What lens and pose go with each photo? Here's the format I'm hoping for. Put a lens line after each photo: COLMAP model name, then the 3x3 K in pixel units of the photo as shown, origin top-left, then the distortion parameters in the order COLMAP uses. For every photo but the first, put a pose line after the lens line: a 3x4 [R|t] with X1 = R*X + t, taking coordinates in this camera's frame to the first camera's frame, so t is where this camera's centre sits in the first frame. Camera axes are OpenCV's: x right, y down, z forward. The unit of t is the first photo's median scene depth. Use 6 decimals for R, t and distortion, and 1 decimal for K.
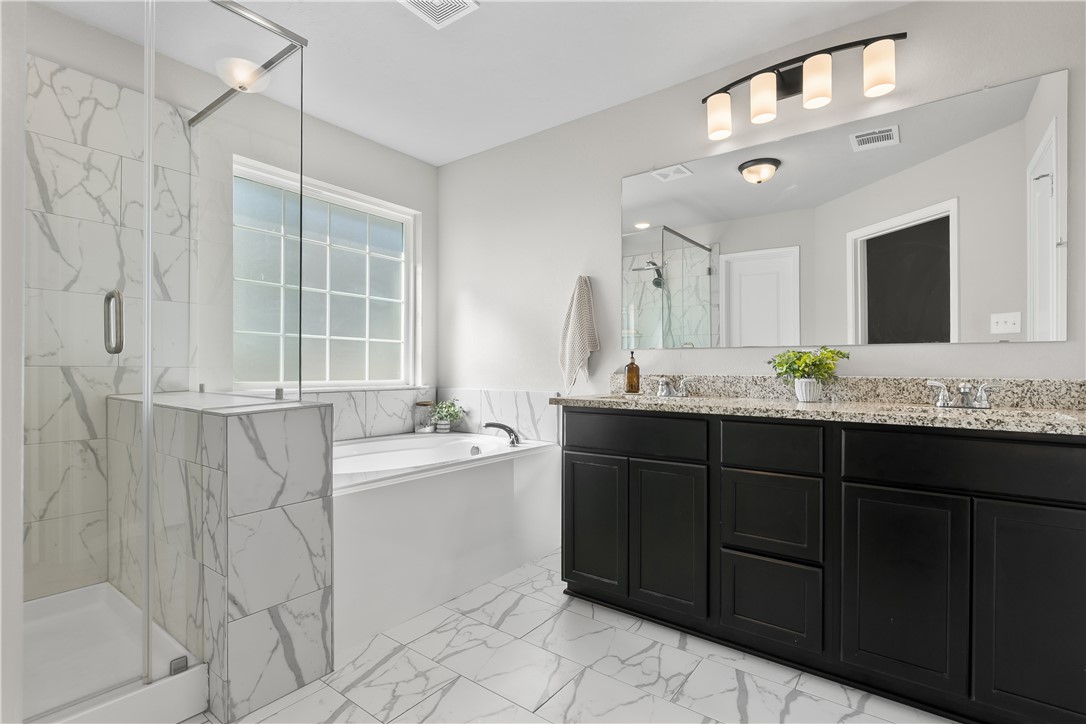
lens RADIAL K [[506.2, 0, 541.7], [0, 506.2, 366.4], [0, 0, 1]] dist [-0.004526, 0.000130]
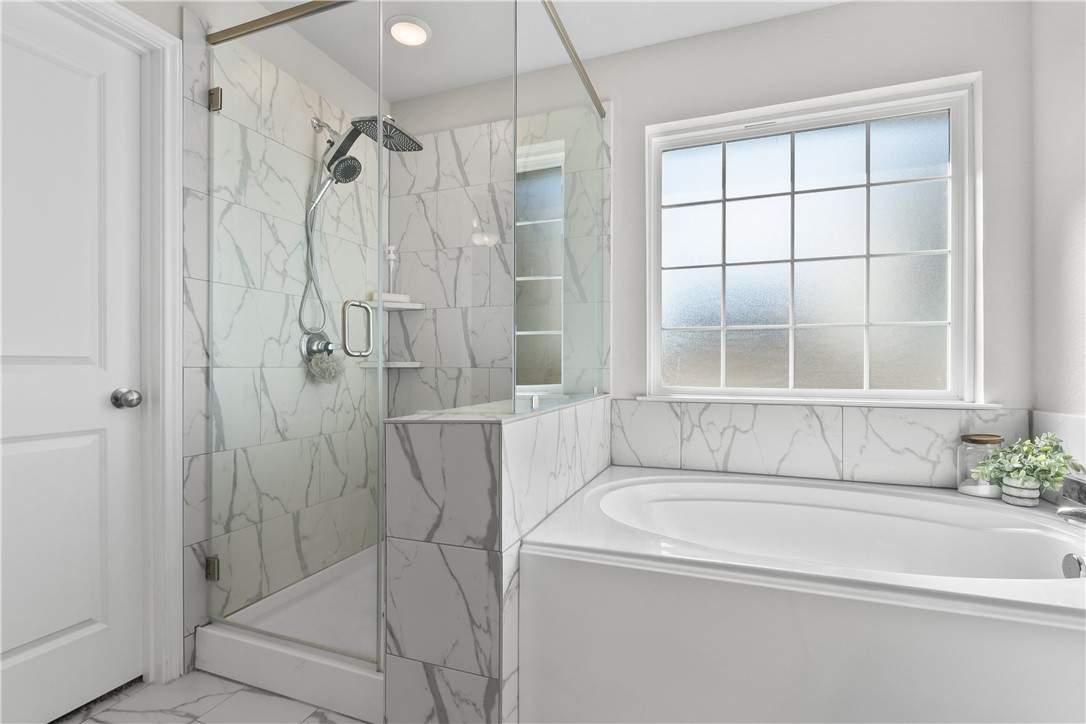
lens RADIAL K [[506.2, 0, 541.7], [0, 506.2, 366.4], [0, 0, 1]] dist [-0.004526, 0.000130]
pose [[0.283026, -0.003680, -0.959105, 0.275191], [0.001443, 0.999993, -0.003411, 0.000941], [0.959111, -0.000419, 0.283030, 0.864243]]
